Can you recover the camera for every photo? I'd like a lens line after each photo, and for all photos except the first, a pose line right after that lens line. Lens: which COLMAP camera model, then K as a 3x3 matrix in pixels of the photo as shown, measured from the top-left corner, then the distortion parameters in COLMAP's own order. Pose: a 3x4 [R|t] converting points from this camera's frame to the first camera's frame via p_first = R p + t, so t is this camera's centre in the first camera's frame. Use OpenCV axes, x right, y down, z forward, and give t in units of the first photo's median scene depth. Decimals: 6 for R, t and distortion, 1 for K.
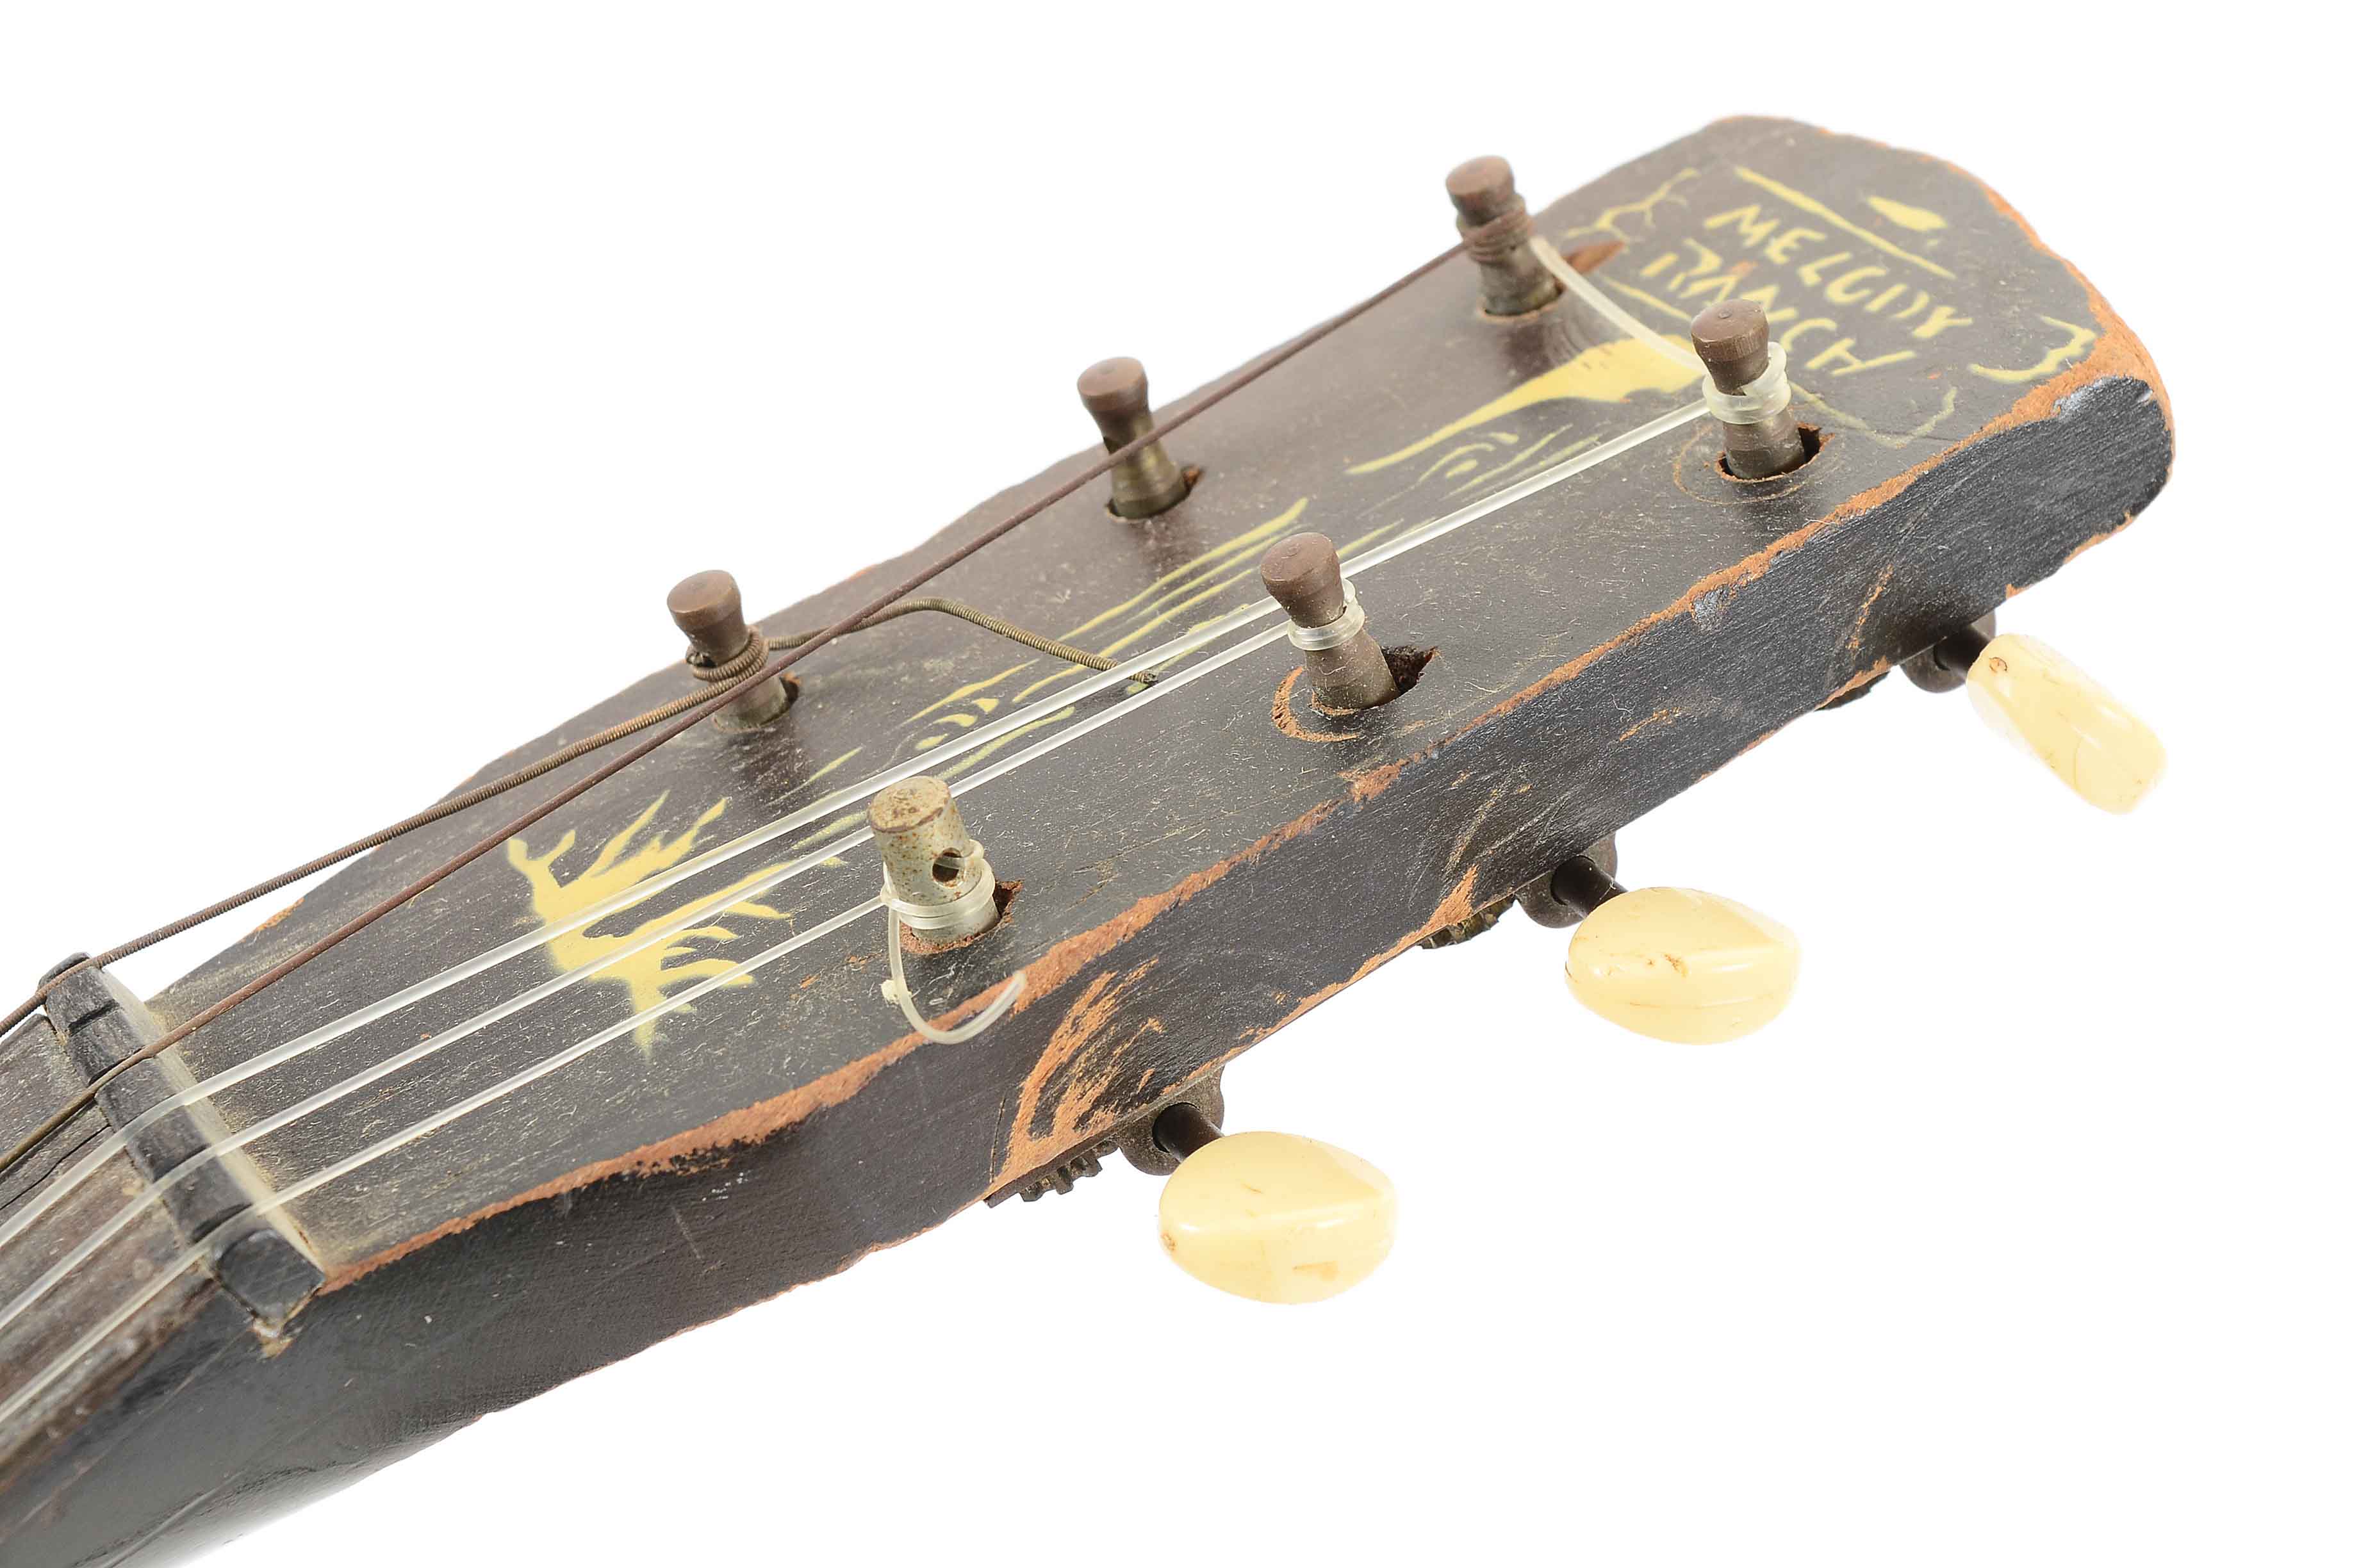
lens RADIAL K [[5265.0, 0, 1184.0], [0, 5265.0, 784.0], [0, 0, 1]] dist [0.054236, 0.290850]
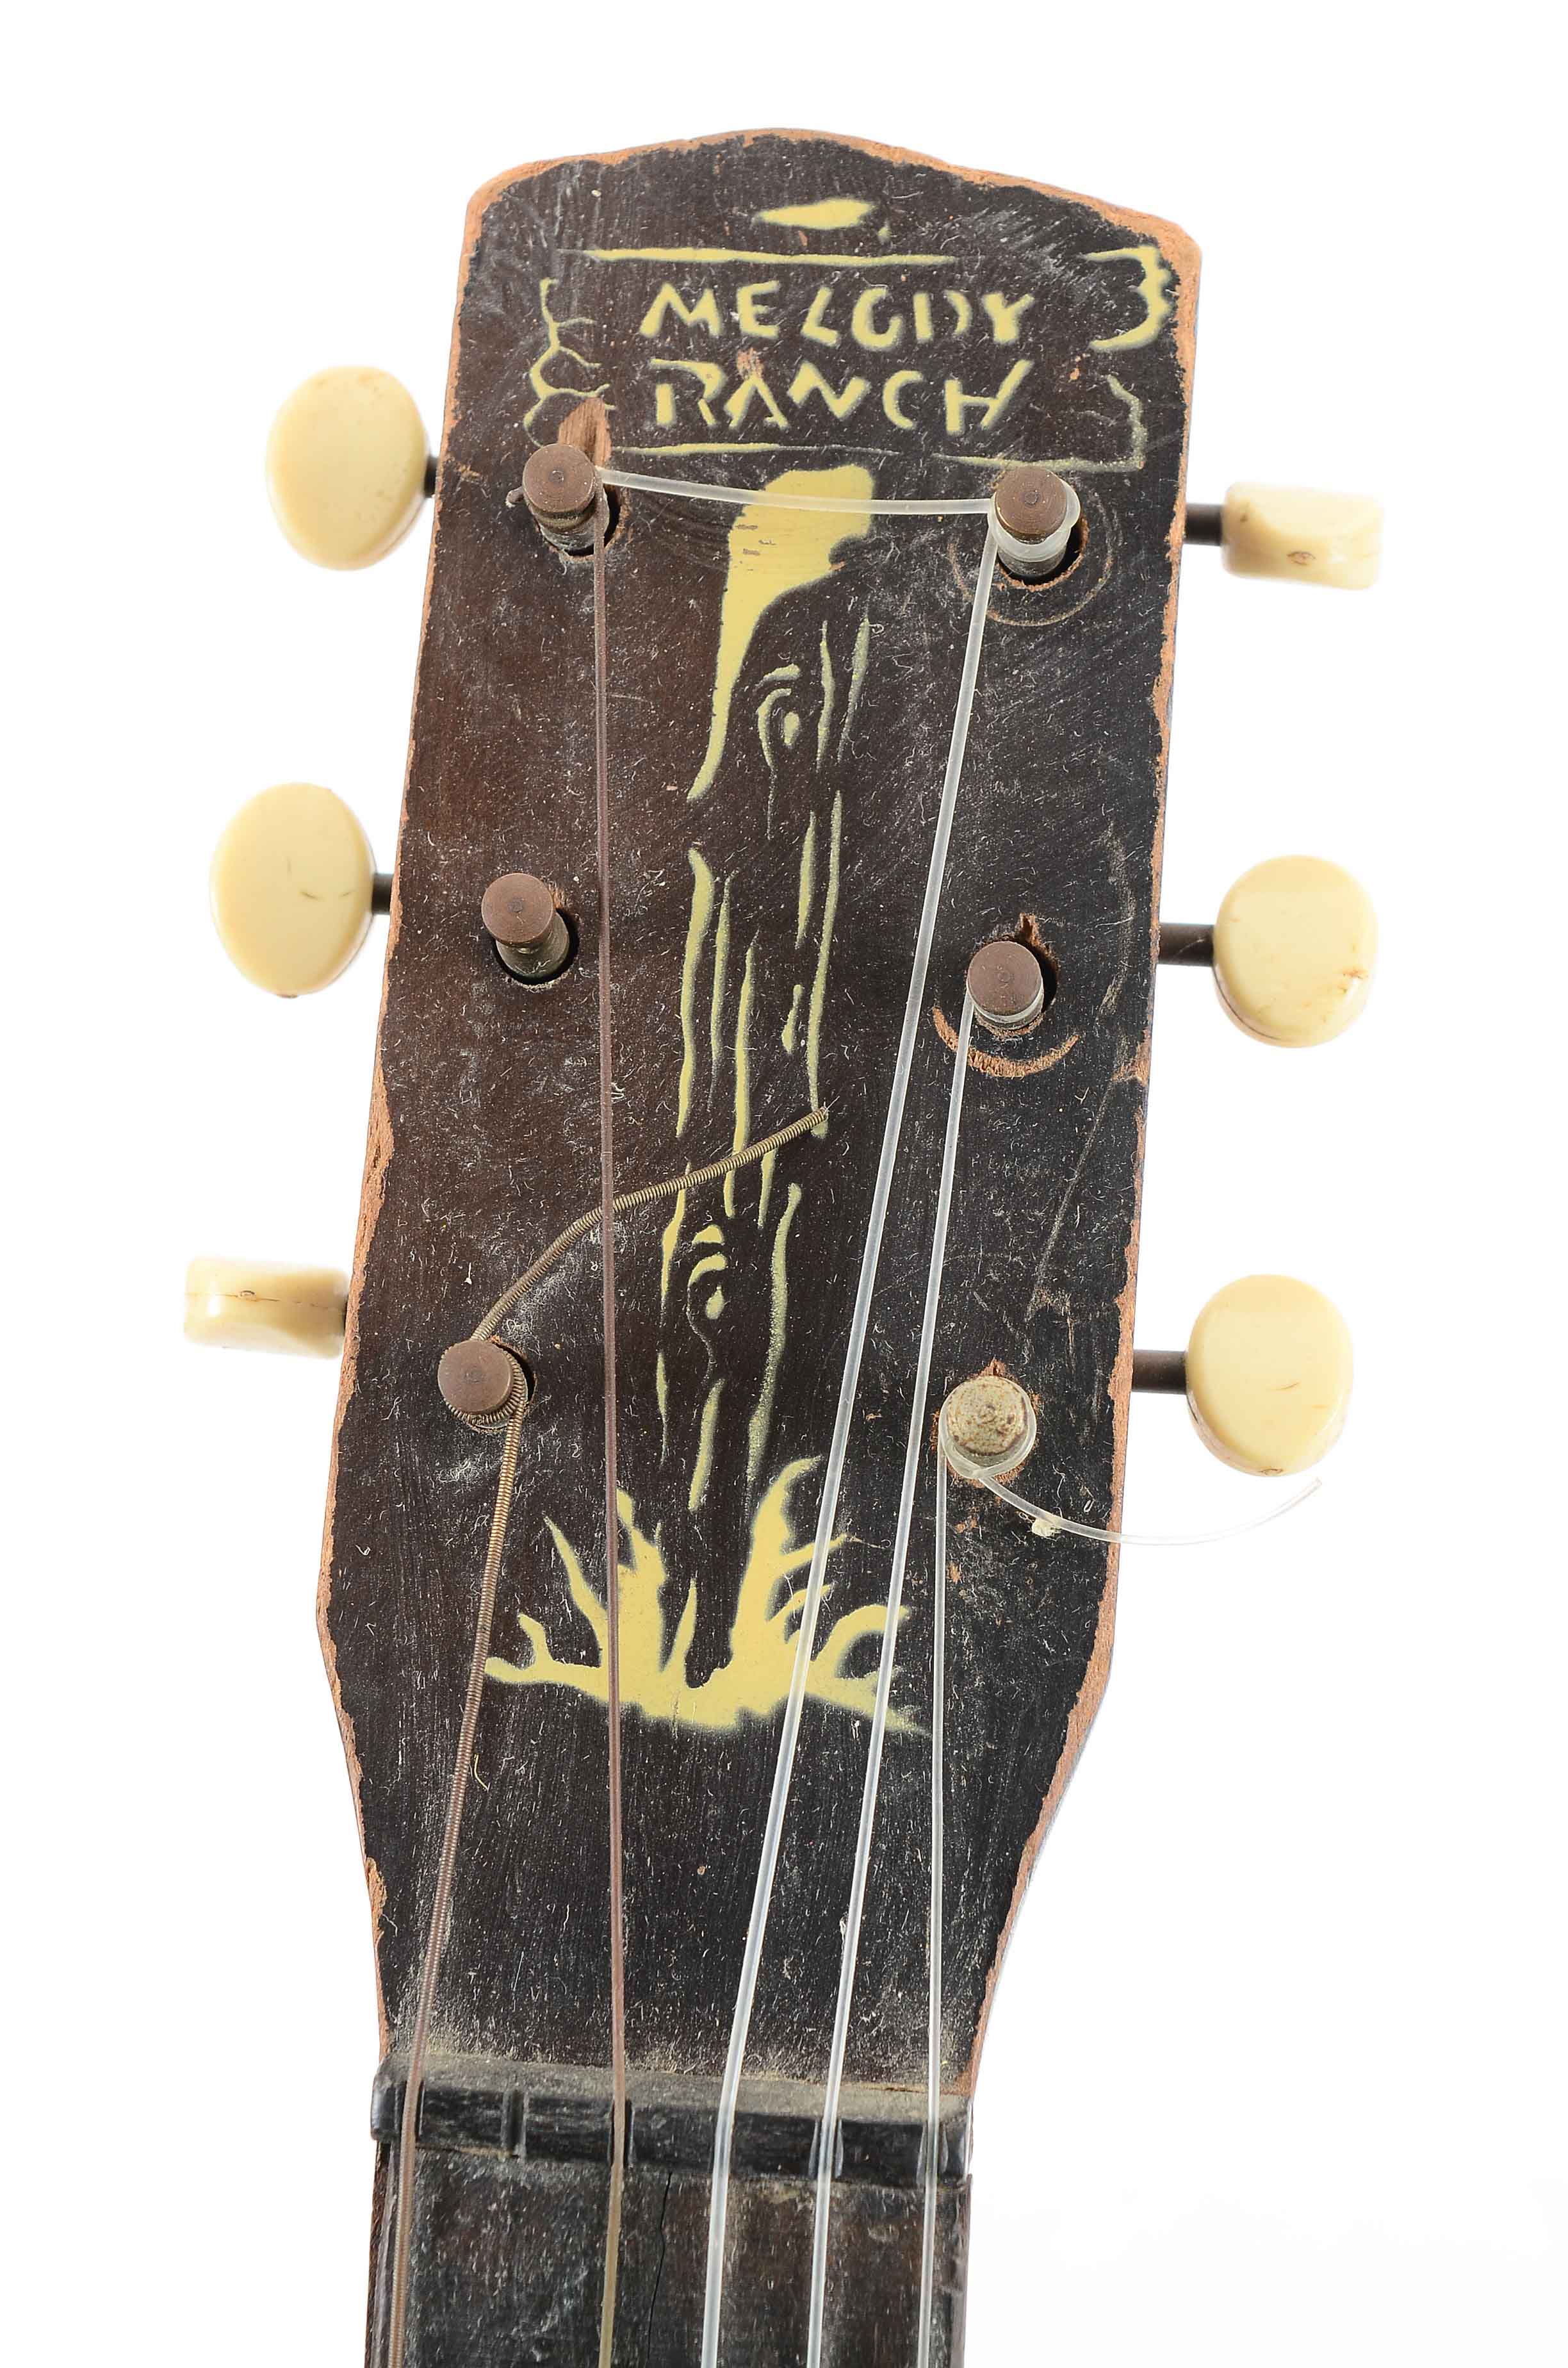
lens RADIAL K [[5265.0, 0, 788.5], [0, 5265.0, 1258.0], [0, 0, 1]] dist [0.054236, 0.290850]
pose [[0.524136, -0.756661, 0.390826, -0.432632], [0.397981, 0.623342, 0.673094, -0.695600], [-0.752922, -0.197252, 0.627853, 0.335161]]
